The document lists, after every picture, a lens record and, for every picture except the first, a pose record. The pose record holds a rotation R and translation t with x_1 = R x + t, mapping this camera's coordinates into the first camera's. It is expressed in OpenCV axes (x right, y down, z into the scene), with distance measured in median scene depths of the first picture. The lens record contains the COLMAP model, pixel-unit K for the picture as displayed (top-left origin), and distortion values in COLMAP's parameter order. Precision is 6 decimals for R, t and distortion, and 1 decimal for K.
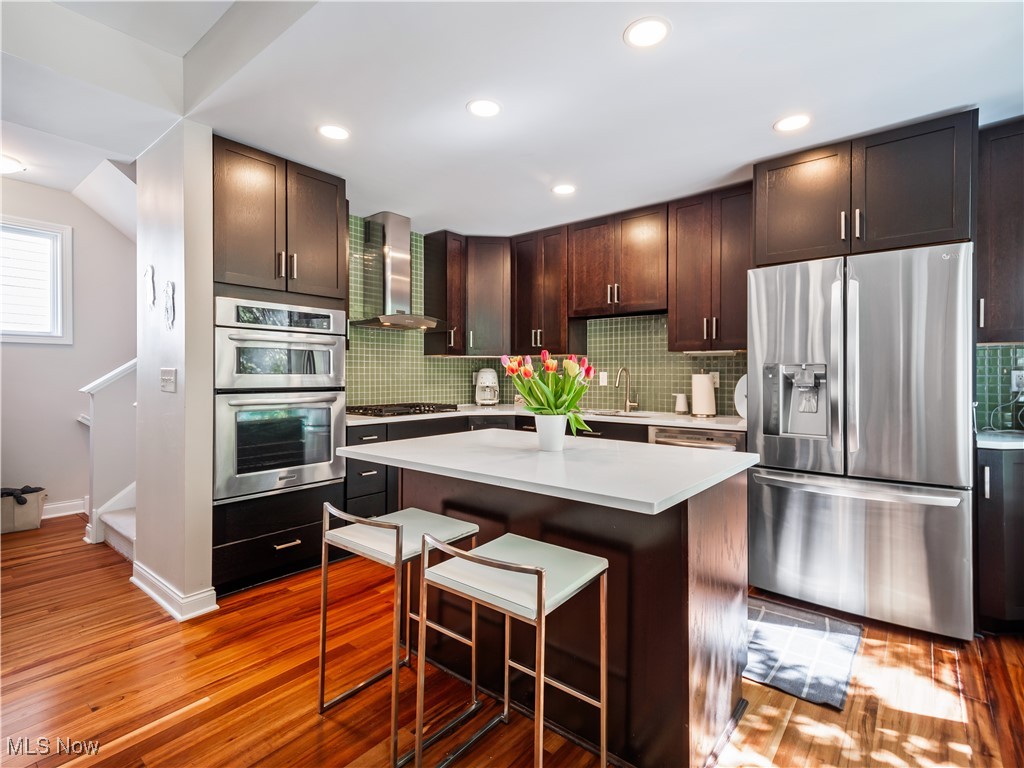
lens RADIAL K [[495.5, 0, 514.3], [0, 495.5, 377.3], [0, 0, 1]] dist [0.006953, 0.000026]
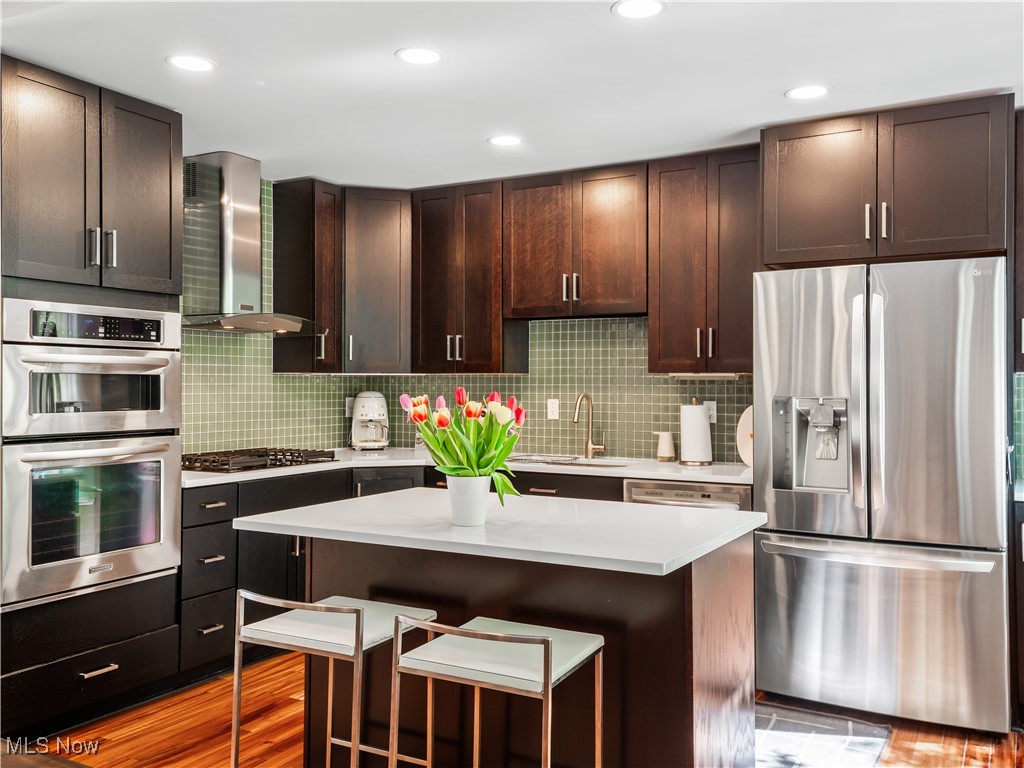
lens RADIAL K [[899.3, 0, 512.0], [0, 899.3, 384.0], [0, 0, 1]] dist [0.047067, -0.006615]
pose [[0.984585, 0.000511, 0.174904, -0.118718], [0.000357, 0.999988, -0.004929, -0.033472], [-0.174904, 0.004916, 0.984573, -0.258649]]
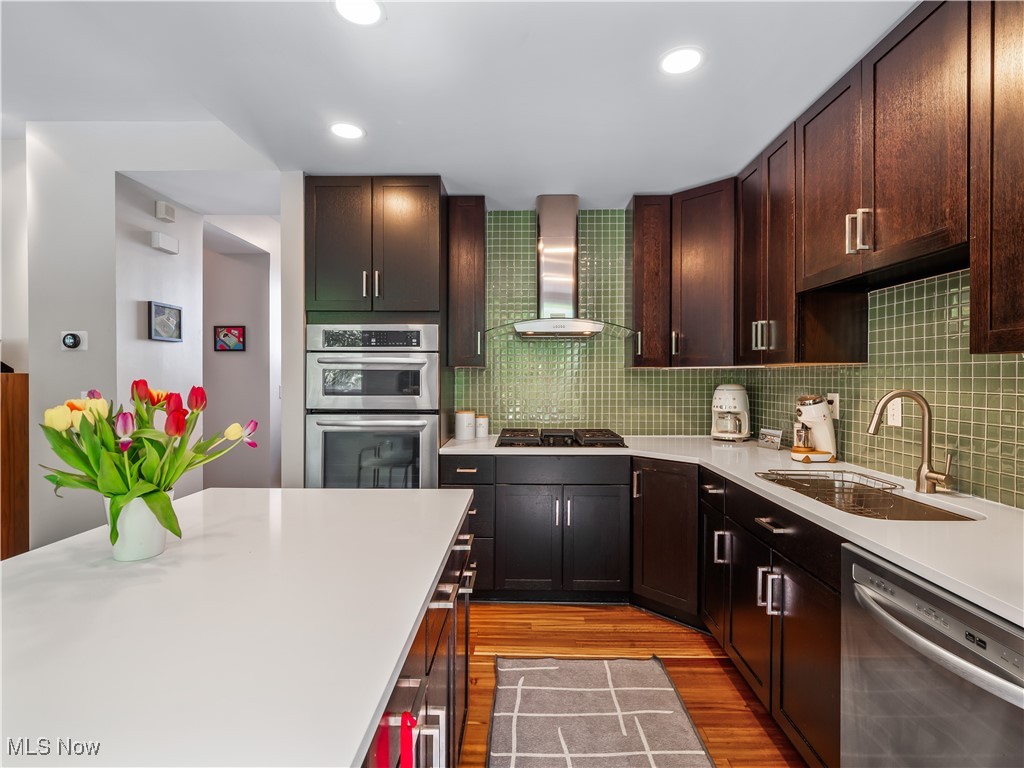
lens RADIAL K [[497.5, 0, 514.4], [0, 497.5, 381.0], [0, 0, 1]] dist [0.014854, -0.001010]
pose [[0.625275, 0.004458, -0.780392, 0.438606], [-0.003704, 0.999989, 0.002745, -0.035189], [0.780396, 0.001175, 0.625285, 0.548401]]
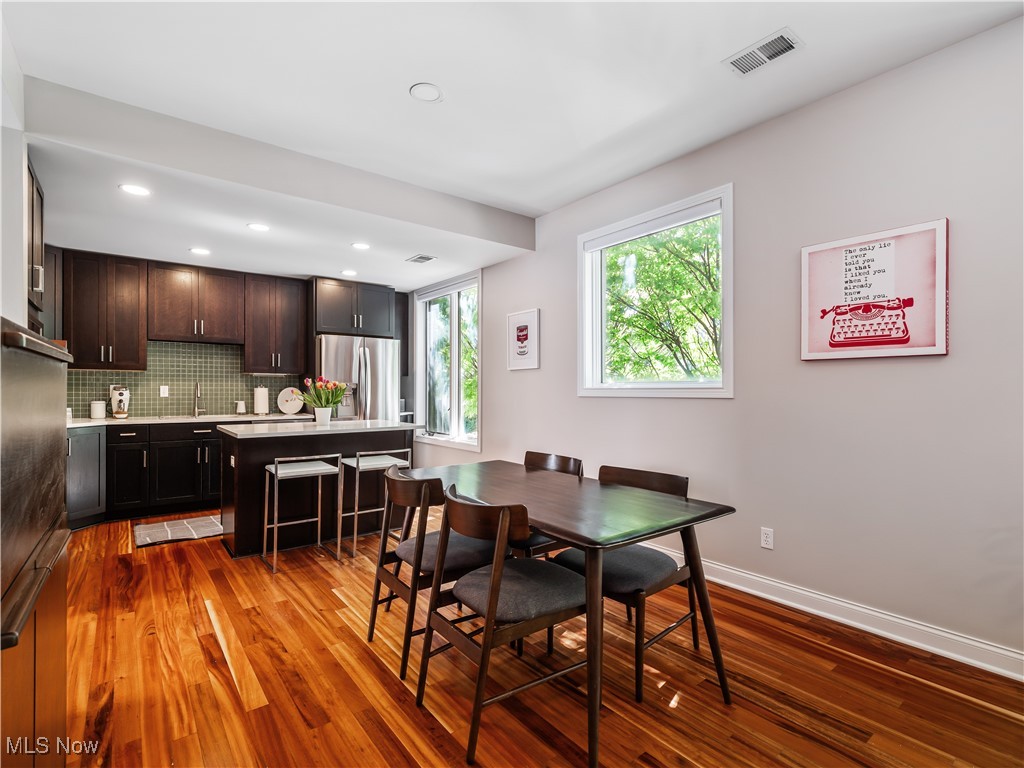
lens RADIAL K [[499.7, 0, 517.0], [0, 499.7, 394.2], [0, 0, 1]] dist [0.001967, -0.010954]
pose [[0.214668, -0.007189, 0.976661, -1.108536], [0.004051, 0.999971, 0.006470, 0.007447], [-0.976679, 0.002568, 0.214691, -0.144109]]
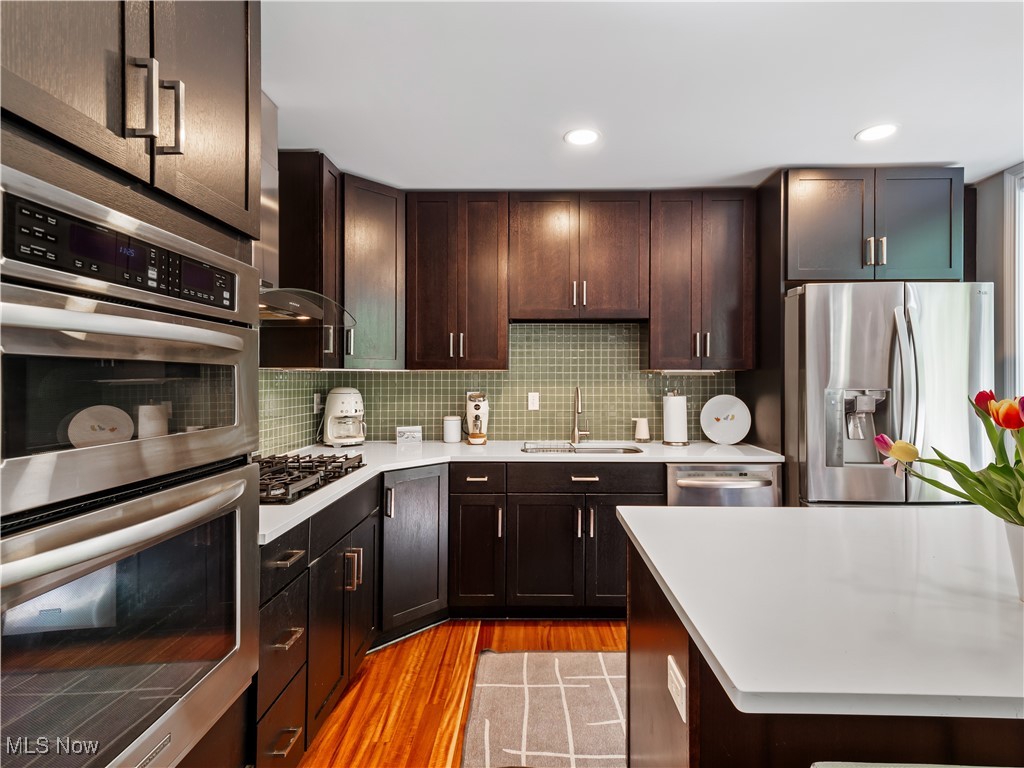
lens RADIAL K [[505.2, 0, 527.4], [0, 505.2, 378.5], [0, 0, 1]] dist [0.019676, -0.001080]
pose [[0.776613, -0.001181, 0.629976, -0.434062], [0.006202, 0.999964, -0.005771, -0.037431], [-0.629947, 0.008389, 0.776593, 0.525139]]
